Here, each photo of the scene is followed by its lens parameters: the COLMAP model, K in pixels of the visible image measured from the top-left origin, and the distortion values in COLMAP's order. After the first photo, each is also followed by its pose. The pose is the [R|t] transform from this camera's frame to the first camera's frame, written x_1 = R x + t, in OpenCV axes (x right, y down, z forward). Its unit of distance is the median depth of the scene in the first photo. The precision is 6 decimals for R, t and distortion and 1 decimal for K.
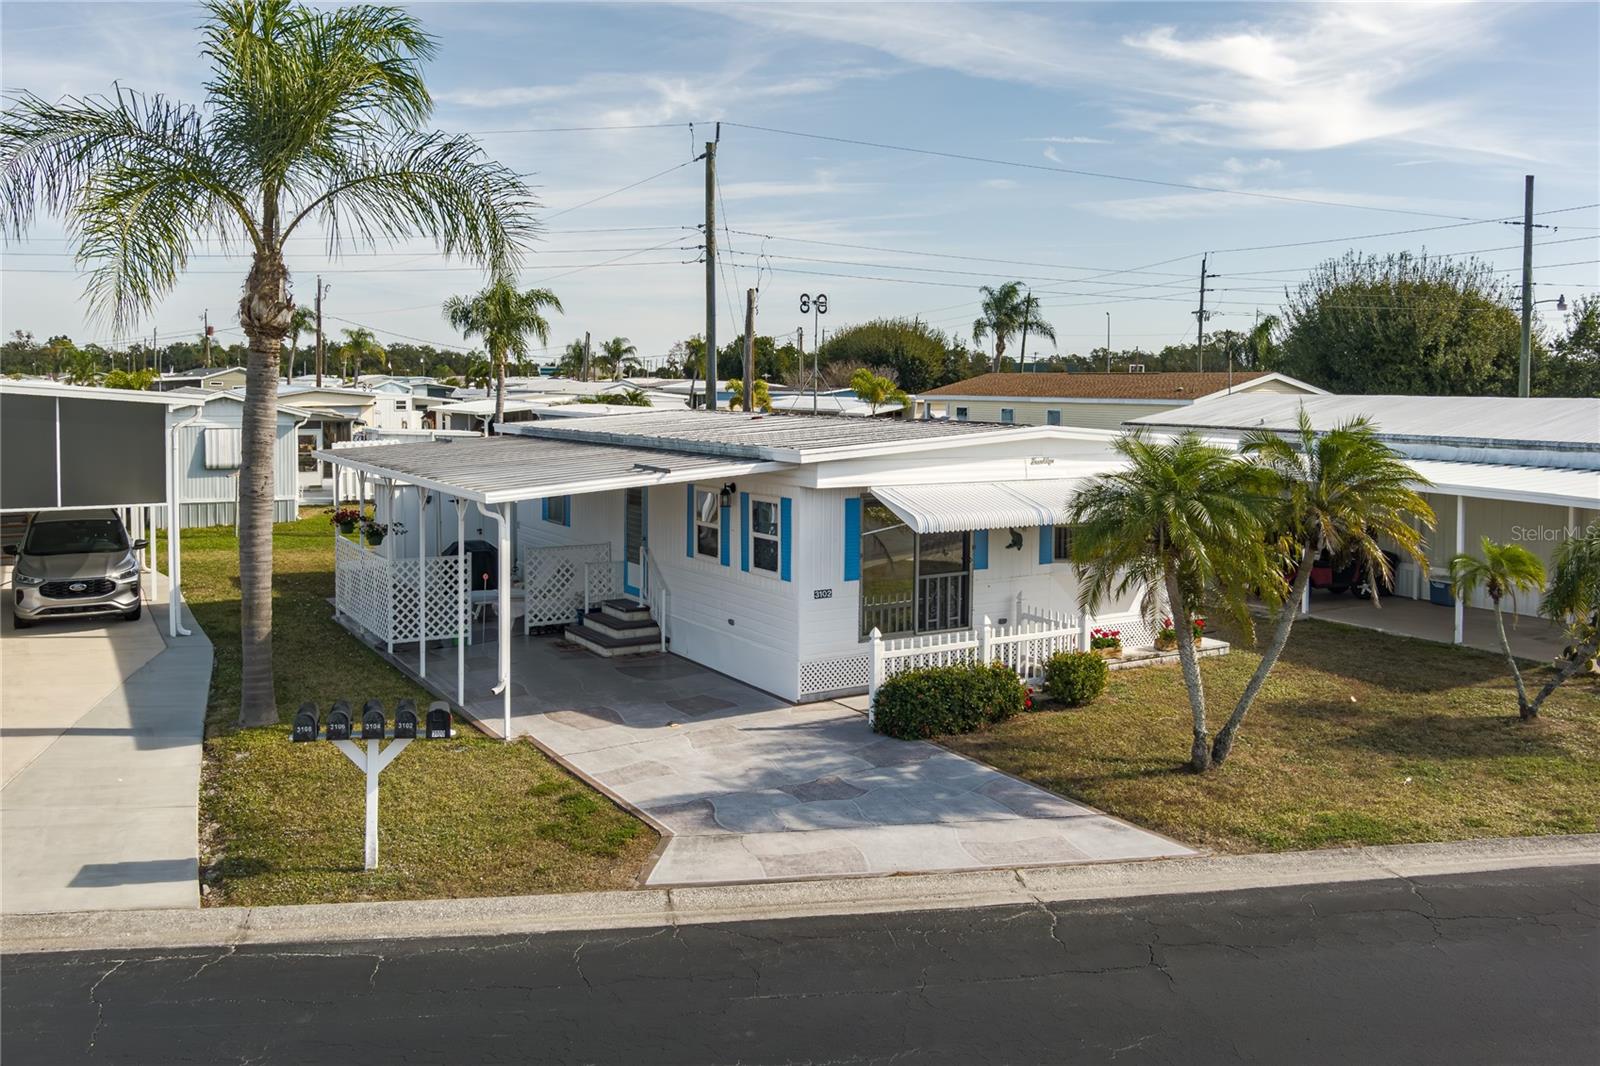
lens RADIAL K [[1340.2, 0, 778.4], [0, 1340.2, 446.5], [0, 0, 1]] dist [-0.056701, 0.011750]
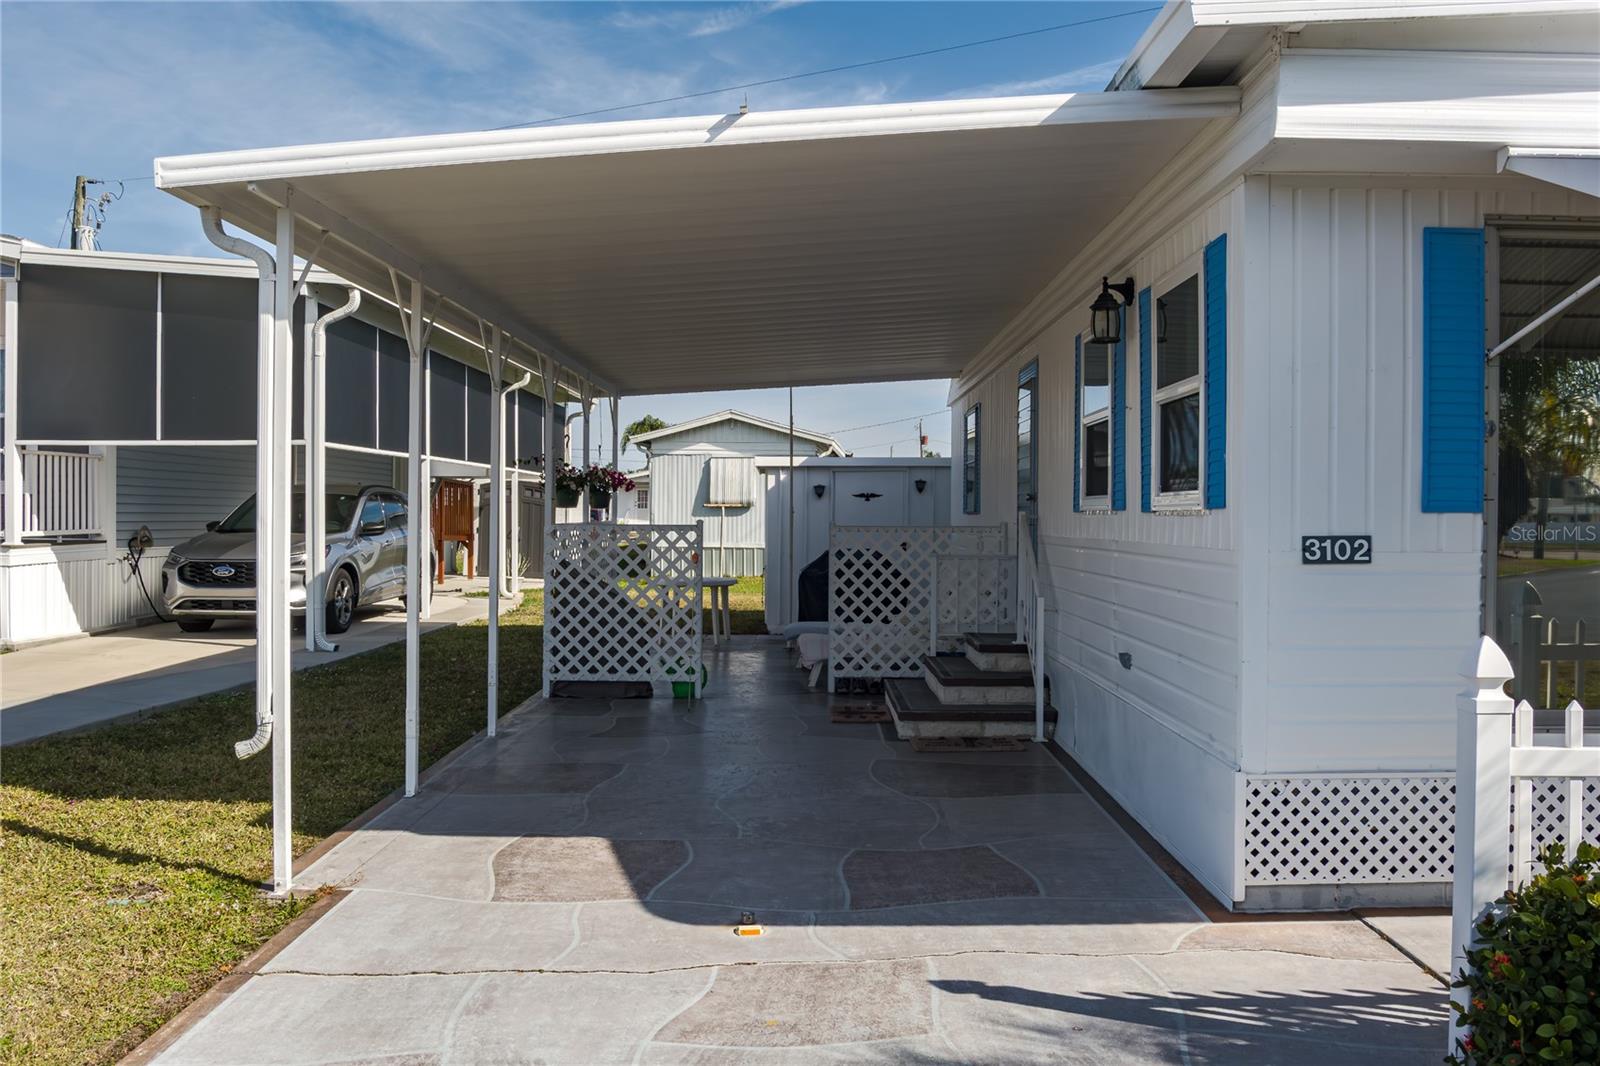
lens RADIAL K [[1313.0, 0, 800.0], [0, 1313.0, 533.0], [0, 0, 1]] dist [-0.064242, -0.003576]
pose [[0.854854, 0.006847, -0.518824, 0.086990], [-0.025907, 0.999229, -0.029500, 0.127064], [0.518222, 0.038660, 0.854372, 0.750739]]
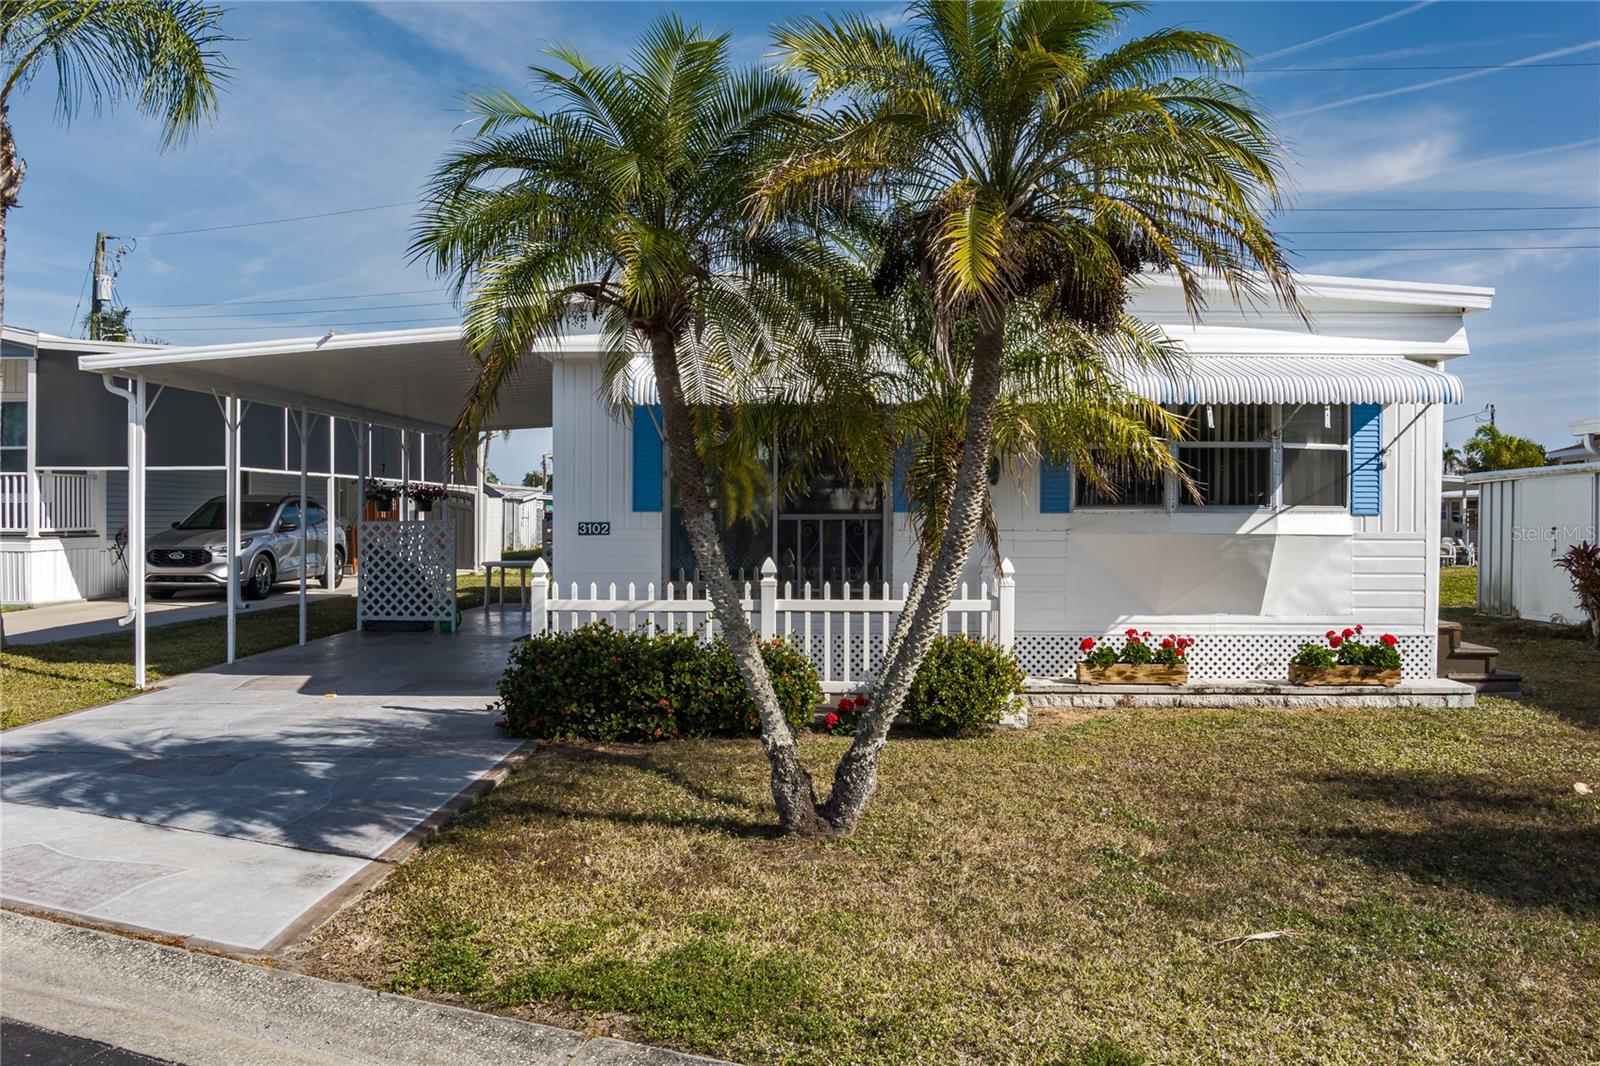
lens RADIAL K [[1313.0, 0, 800.0], [0, 1313.0, 533.0], [0, 0, 1]] dist [-0.064242, -0.003576]
pose [[0.841696, 0.003418, -0.539940, 0.496116], [-0.024535, 0.999189, -0.031922, 0.140182], [0.539394, 0.040117, 0.841098, 0.560878]]
